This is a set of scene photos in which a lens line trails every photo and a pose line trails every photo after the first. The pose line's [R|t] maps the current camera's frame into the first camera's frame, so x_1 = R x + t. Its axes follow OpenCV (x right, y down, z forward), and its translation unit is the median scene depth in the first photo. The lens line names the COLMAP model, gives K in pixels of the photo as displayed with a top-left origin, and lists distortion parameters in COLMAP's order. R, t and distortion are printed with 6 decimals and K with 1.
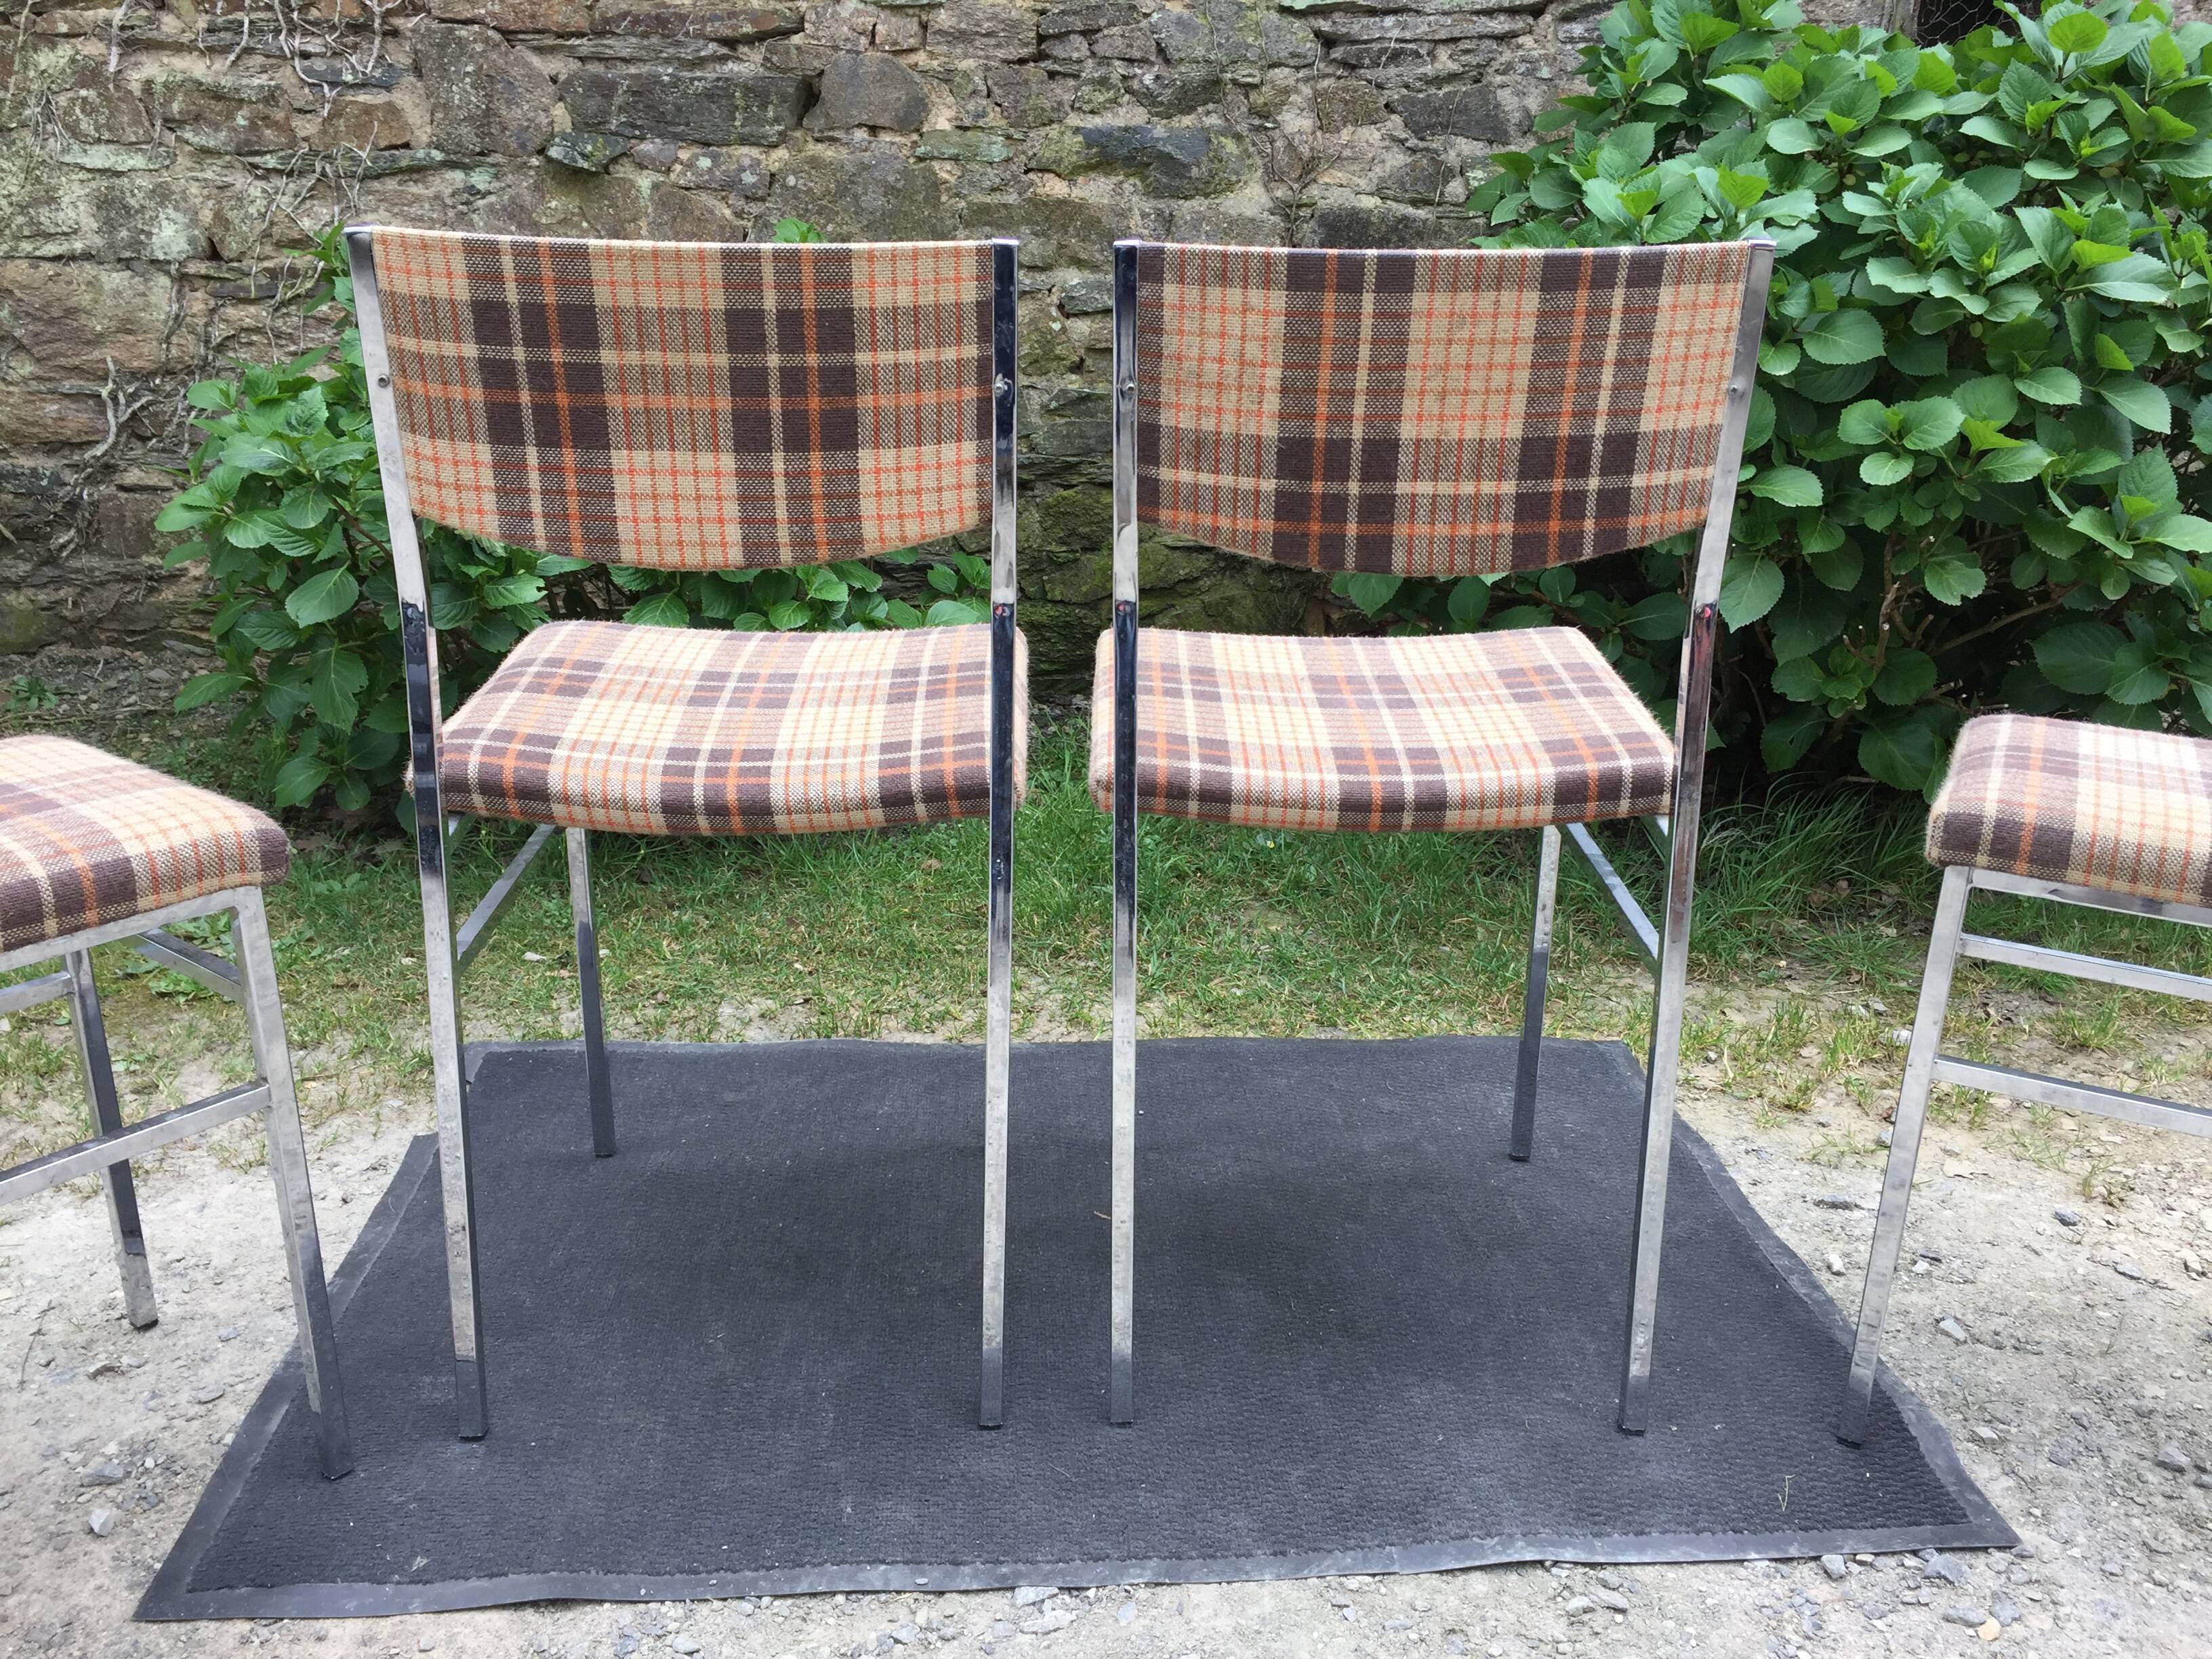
lens RADIAL K [[1869.5, 0, 1112.6], [0, 1869.5, 839.4], [0, 0, 1]] dist [0.095883, -0.129813]
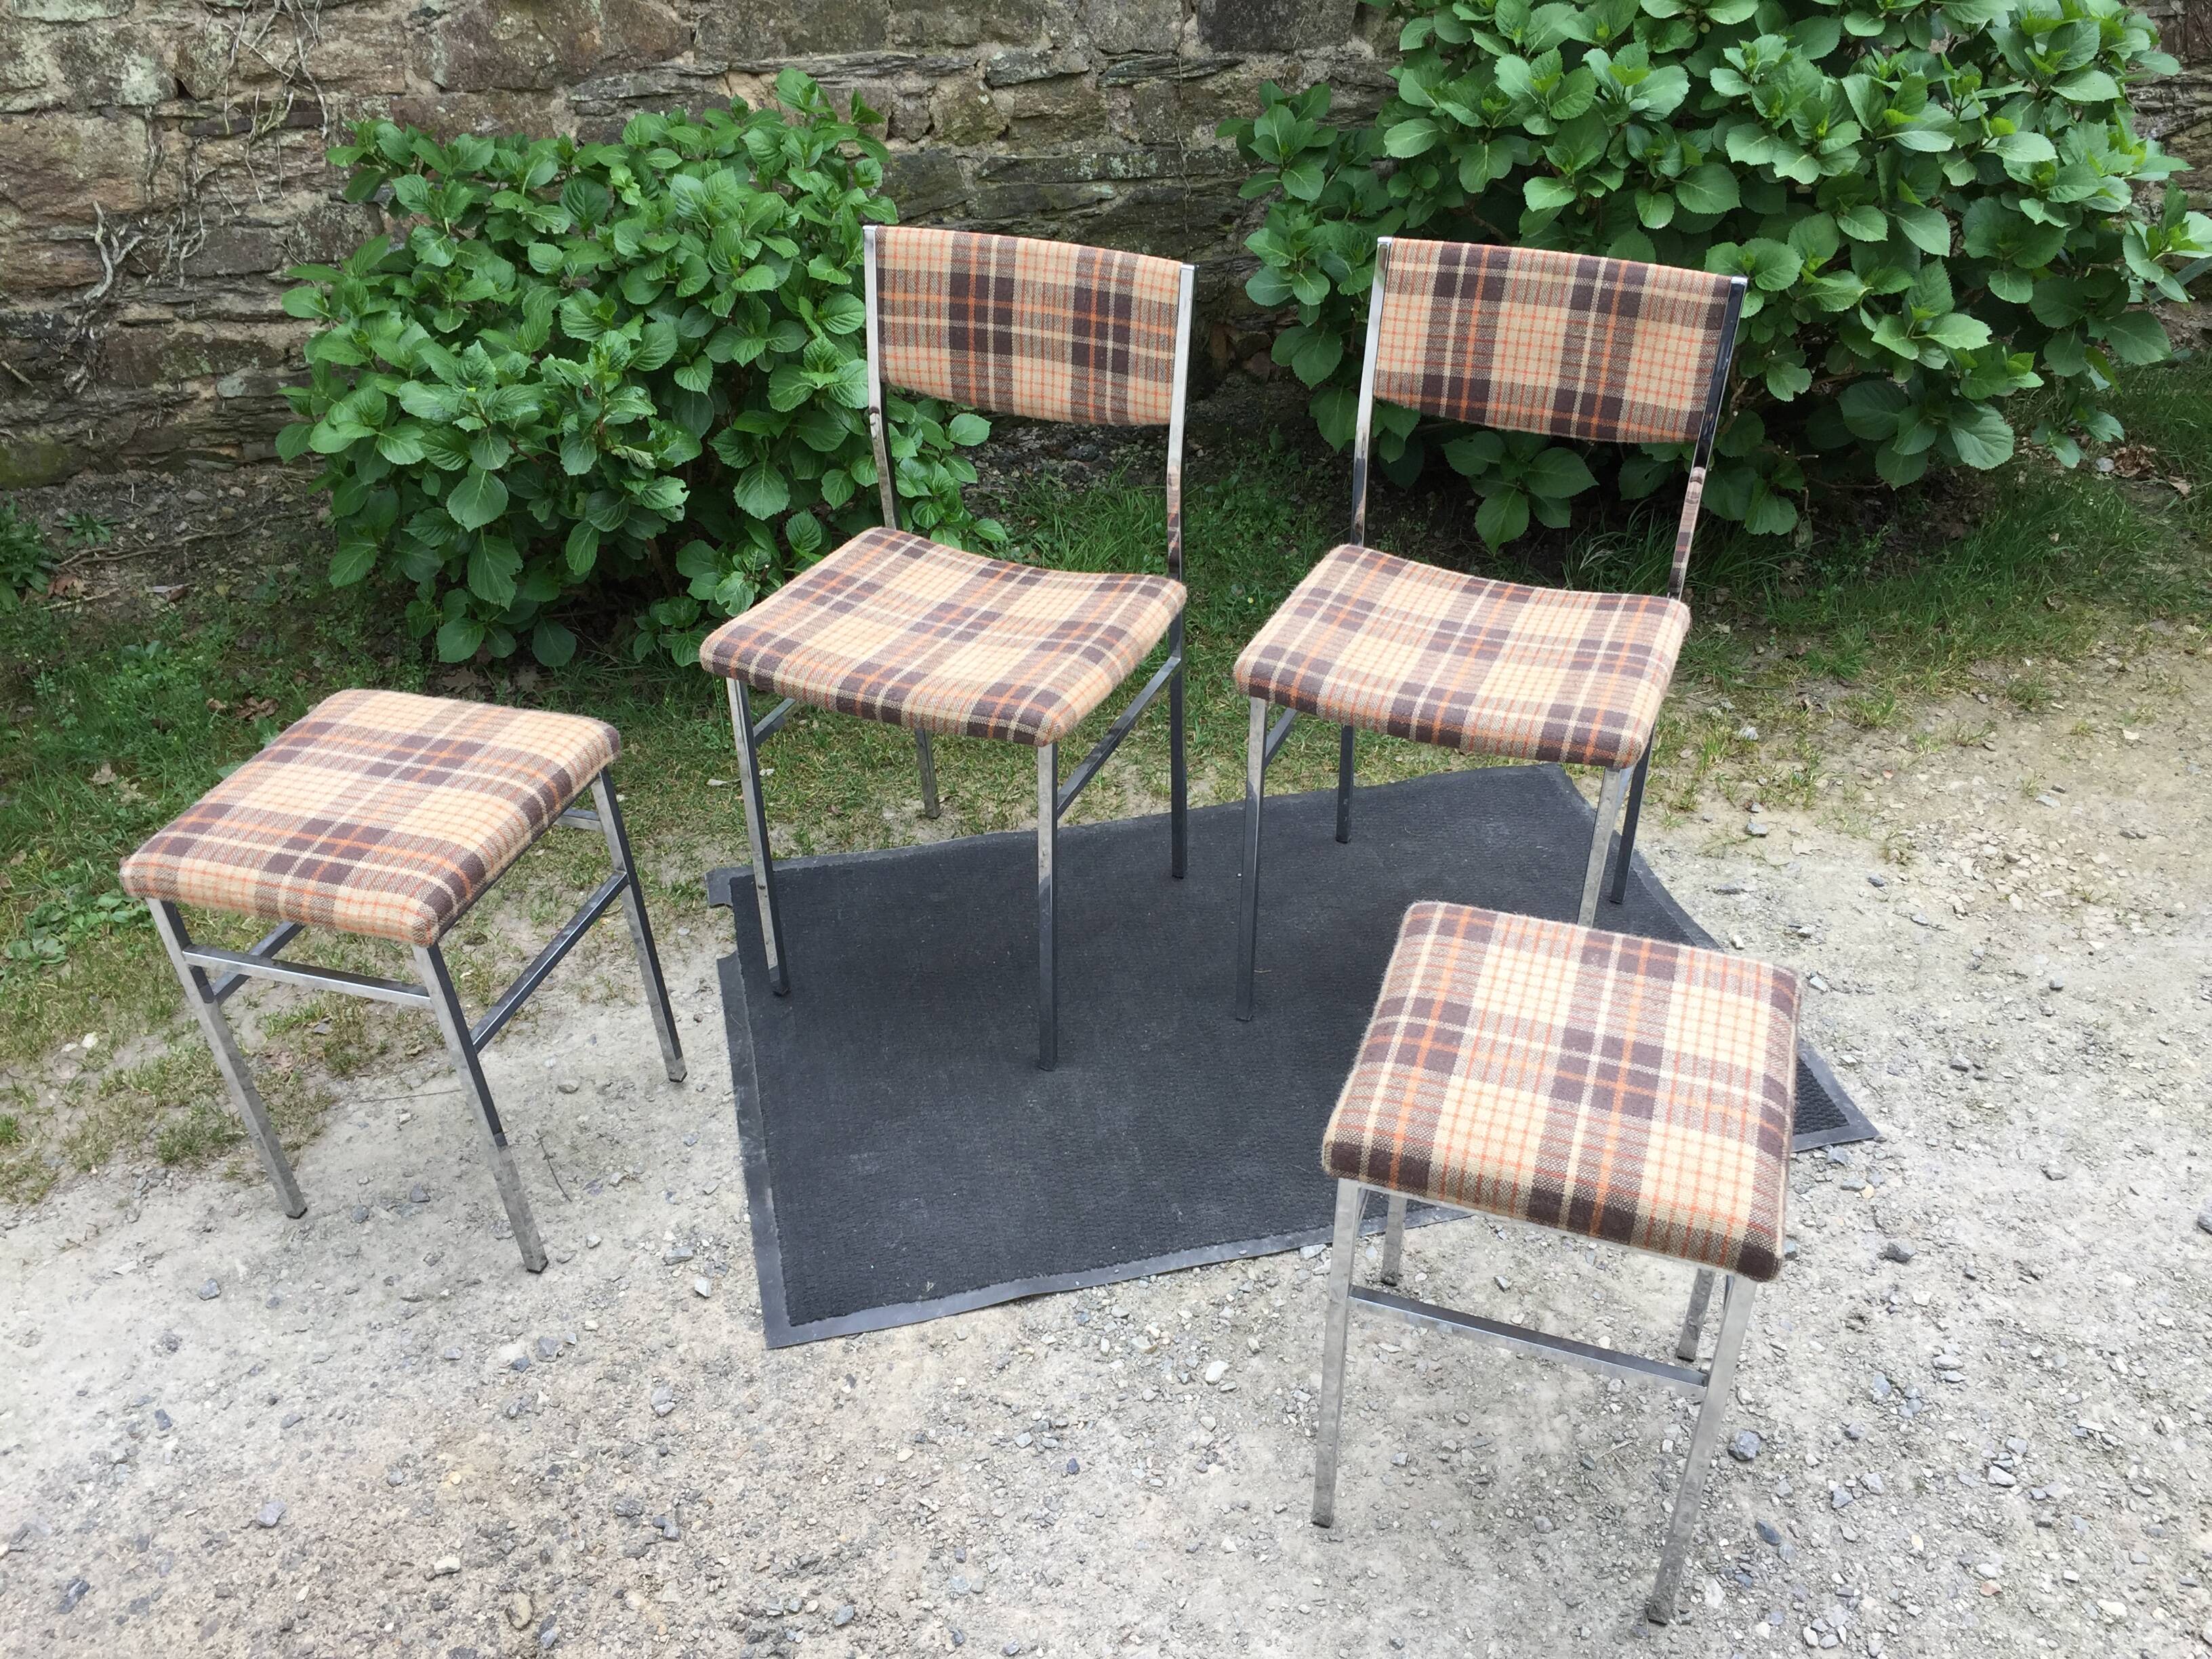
lens RADIAL K [[1883.4, 0, 1112.3], [0, 1883.4, 821.3], [0, 0, 1]] dist [0.100716, -0.133021]
pose [[0.984320, -0.114694, 0.134012, -0.164951], [0.076121, 0.961558, 0.263841, -0.169154], [-0.159121, -0.249503, 0.955212, -0.184204]]
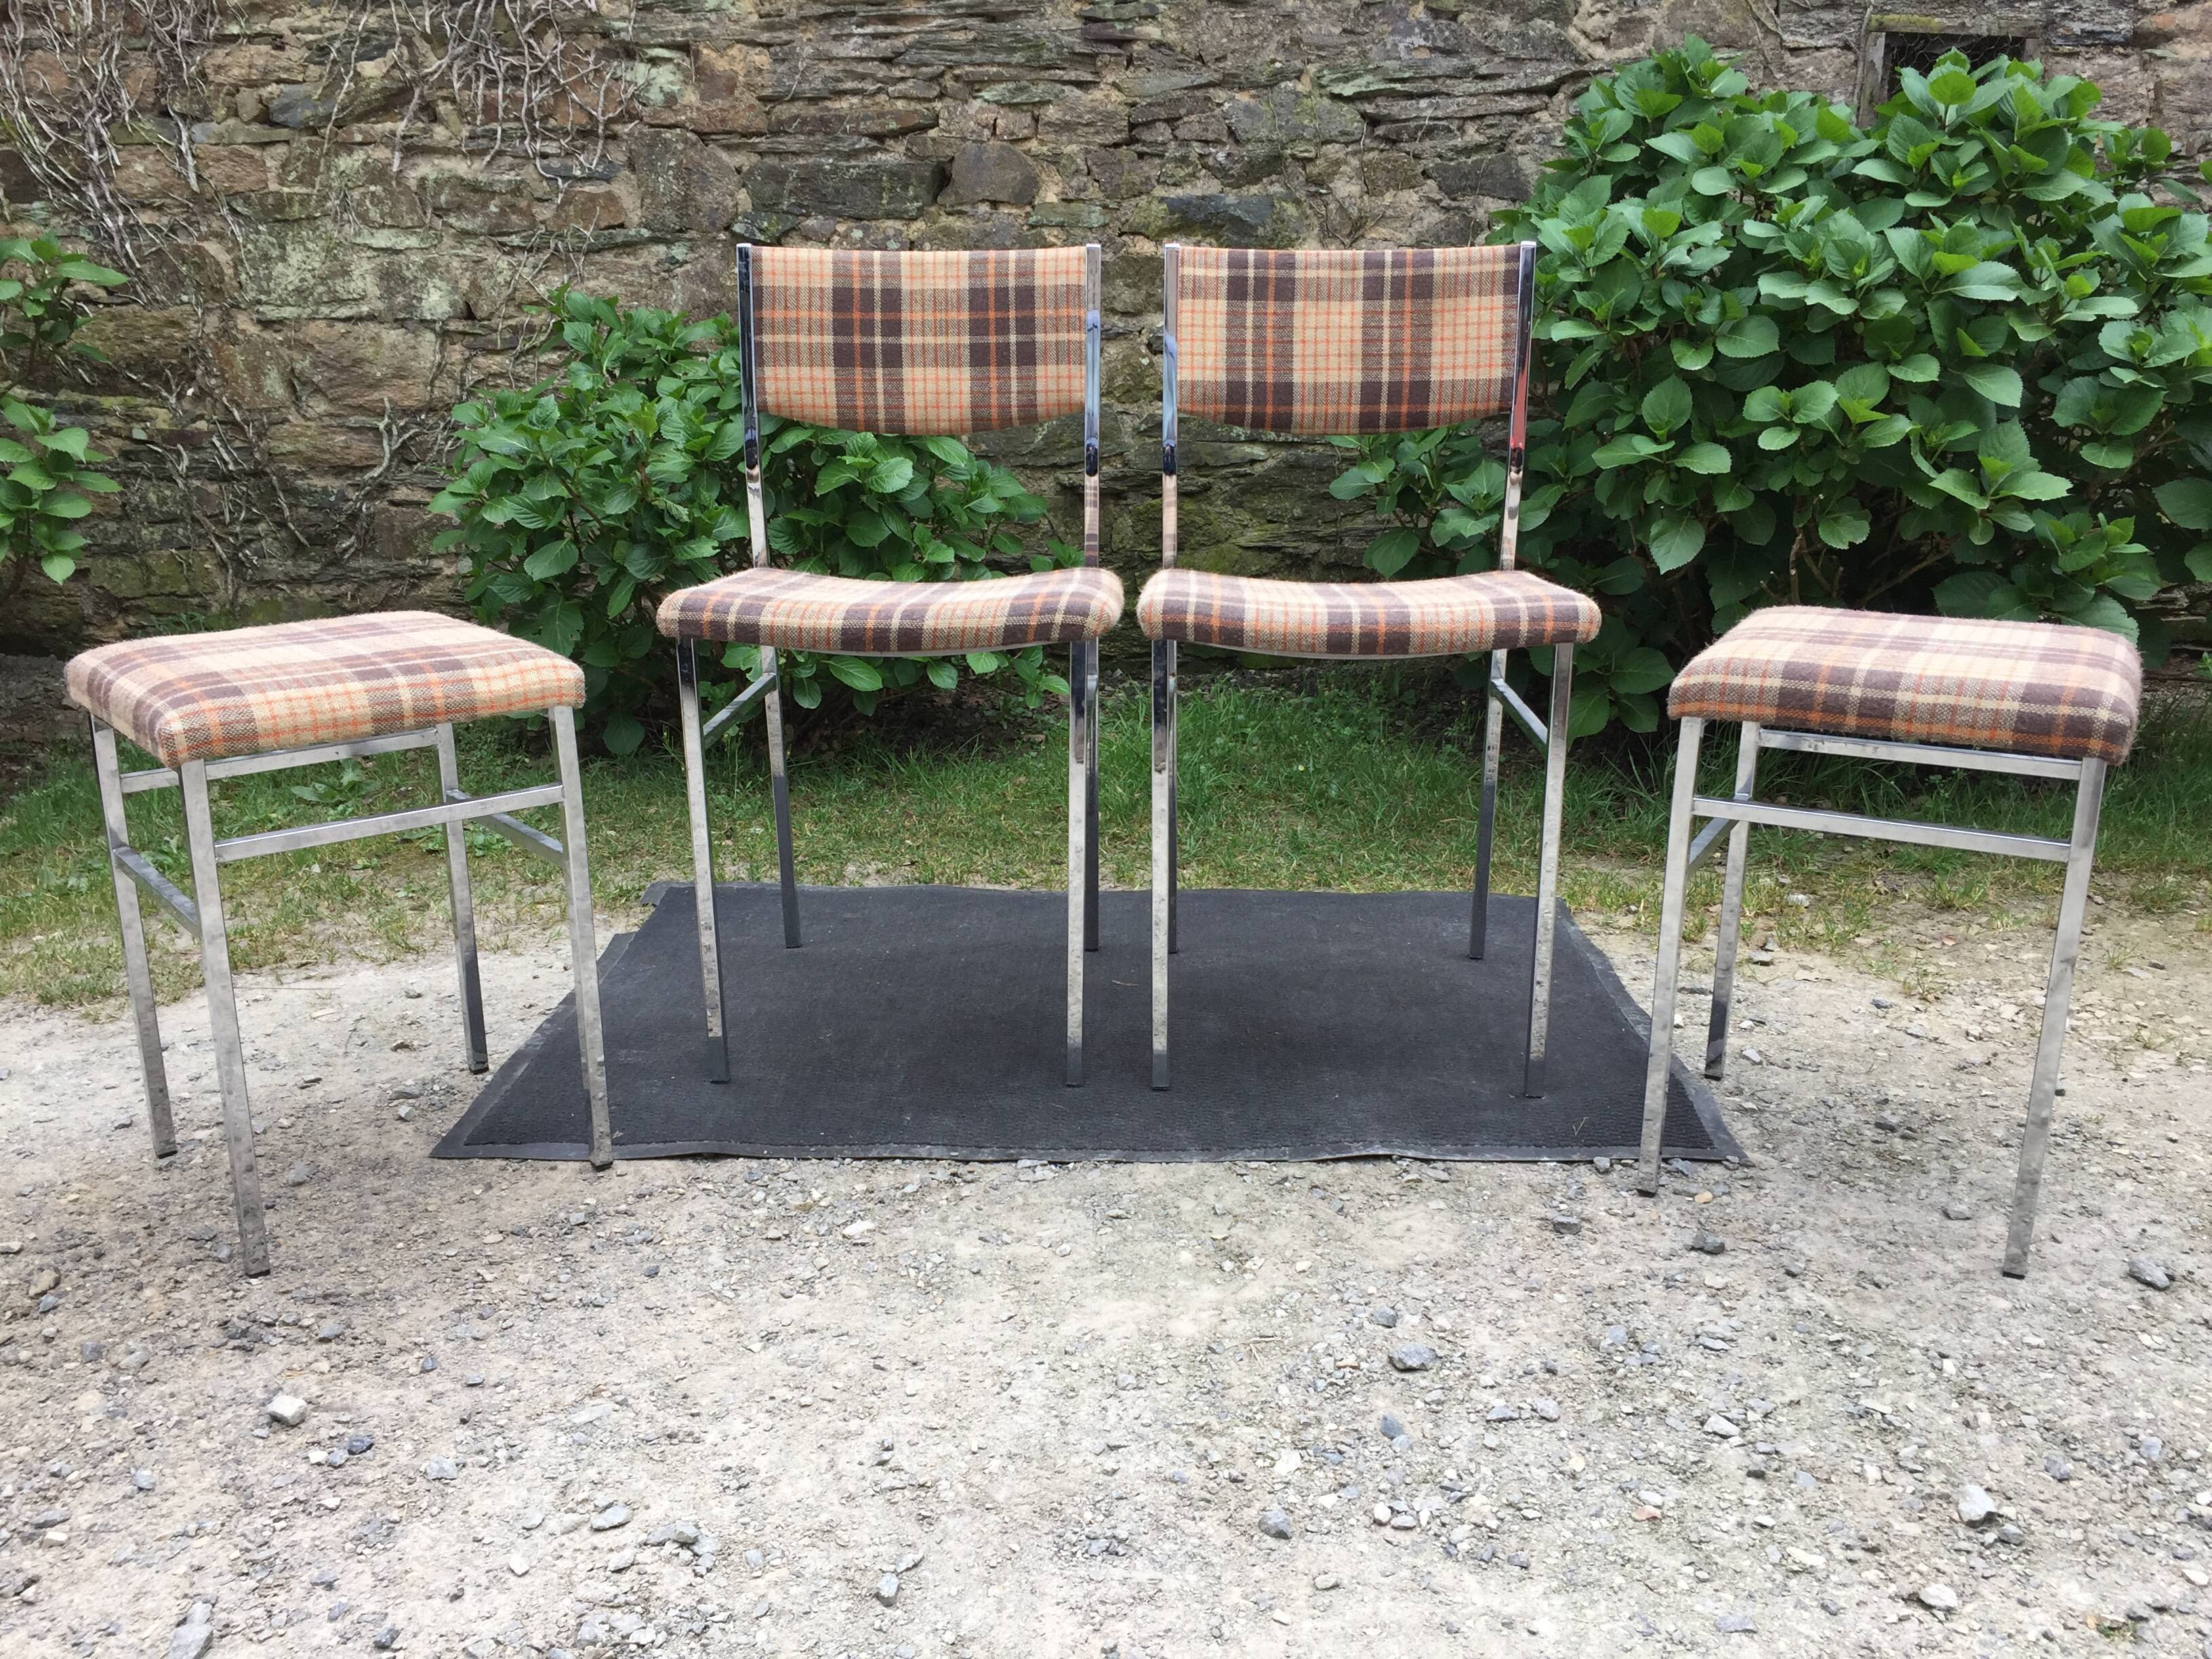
lens RADIAL K [[1881.3, 0, 1111.6], [0, 1881.3, 814.7], [0, 0, 1]] dist [0.105781, -0.146866]
pose [[0.995777, 0.003820, -0.091730, 0.064842], [-0.009447, 0.998094, -0.060987, 0.094529], [0.091322, 0.061596, 0.993915, -0.190674]]
